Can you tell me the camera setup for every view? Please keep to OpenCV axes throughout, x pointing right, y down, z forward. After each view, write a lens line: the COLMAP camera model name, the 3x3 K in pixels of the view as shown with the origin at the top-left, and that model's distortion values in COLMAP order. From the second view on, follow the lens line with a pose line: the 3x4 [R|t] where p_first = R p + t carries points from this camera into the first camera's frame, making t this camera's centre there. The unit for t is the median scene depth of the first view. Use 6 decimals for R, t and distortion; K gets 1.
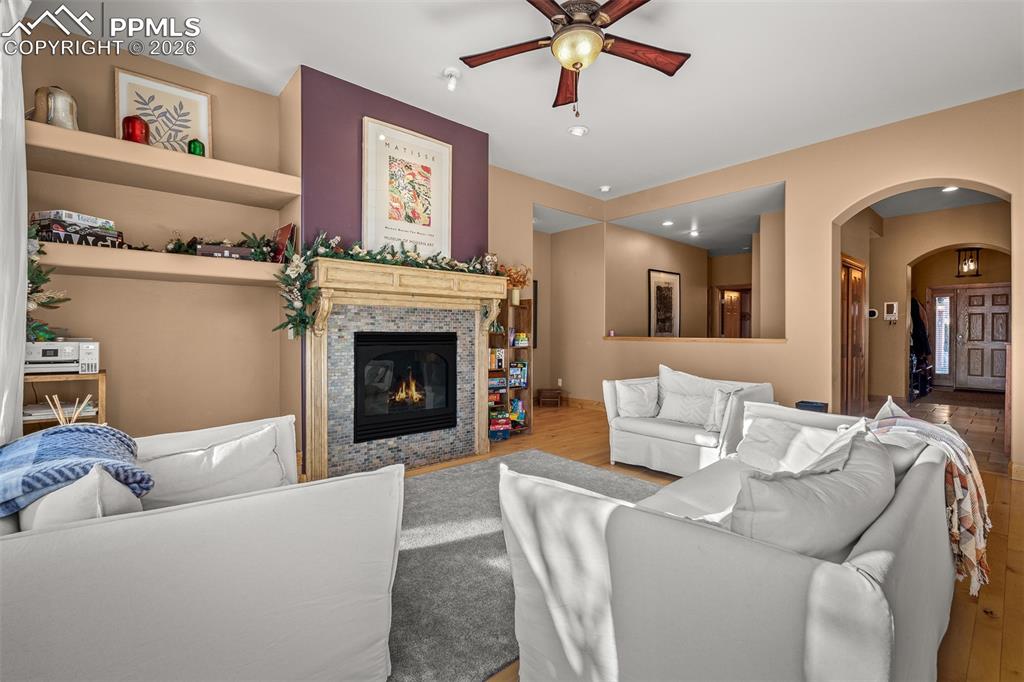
lens RADIAL K [[453.5, 0, 509.1], [0, 453.5, 337.8], [0, 0, 1]] dist [-0.003325, 0.000667]
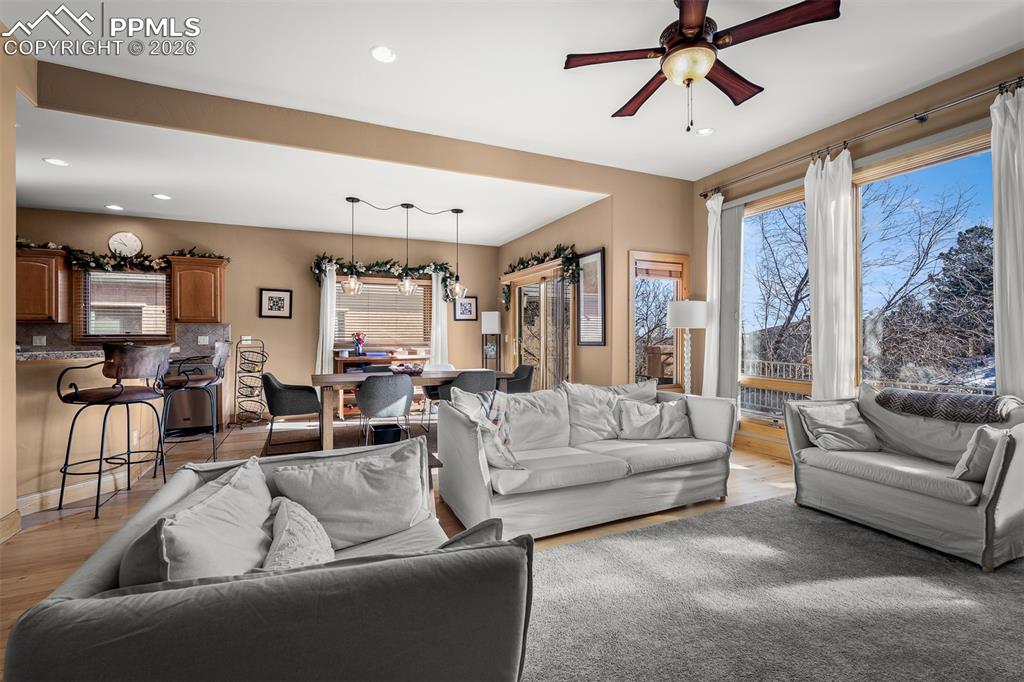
lens RADIAL K [[453.5, 0, 509.1], [0, 453.5, 337.8], [0, 0, 1]] dist [-0.003325, 0.000667]
pose [[-0.953176, -0.001126, 0.302414, 0.140817], [0.004153, 0.999850, 0.016814, -0.029750], [-0.302387, 0.017283, -0.953028, 1.336351]]
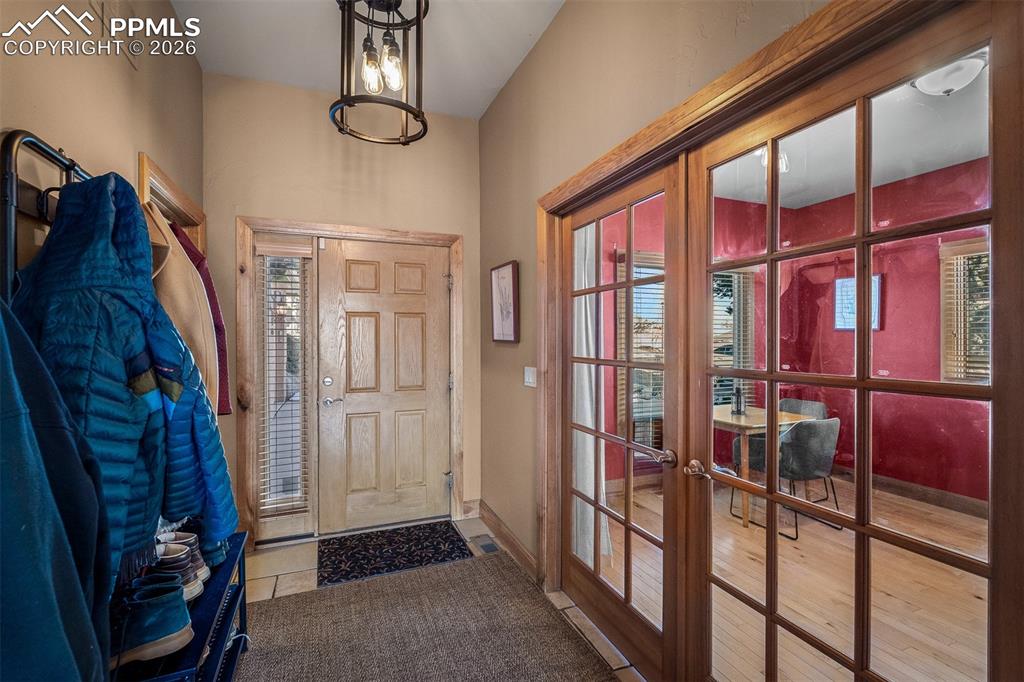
lens RADIAL K [[453.5, 0, 509.1], [0, 453.5, 337.8], [0, 0, 1]] dist [-0.003325, 0.000667]
pose [[0.330465, -0.001743, 0.943817, 1.850925], [0.011214, 0.999935, -0.002079, -0.080878], [-0.943752, 0.011271, 0.330463, 1.944376]]
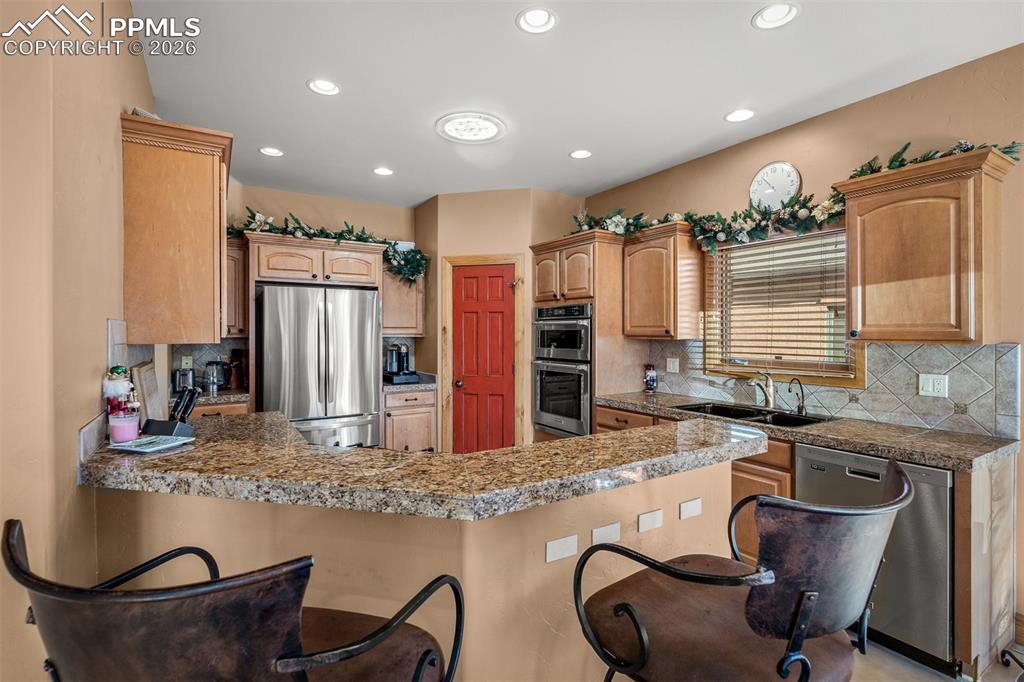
lens RADIAL K [[485.4, 0, 512.9], [0, 485.4, 332.0], [0, 0, 1]] dist [0.000721, 0.000625]
pose [[0.164341, -0.002335, 0.986401, 0.929150], [0.010645, 0.999943, 0.000594, -0.077575], [-0.986346, 0.010403, 0.164357, 0.577609]]
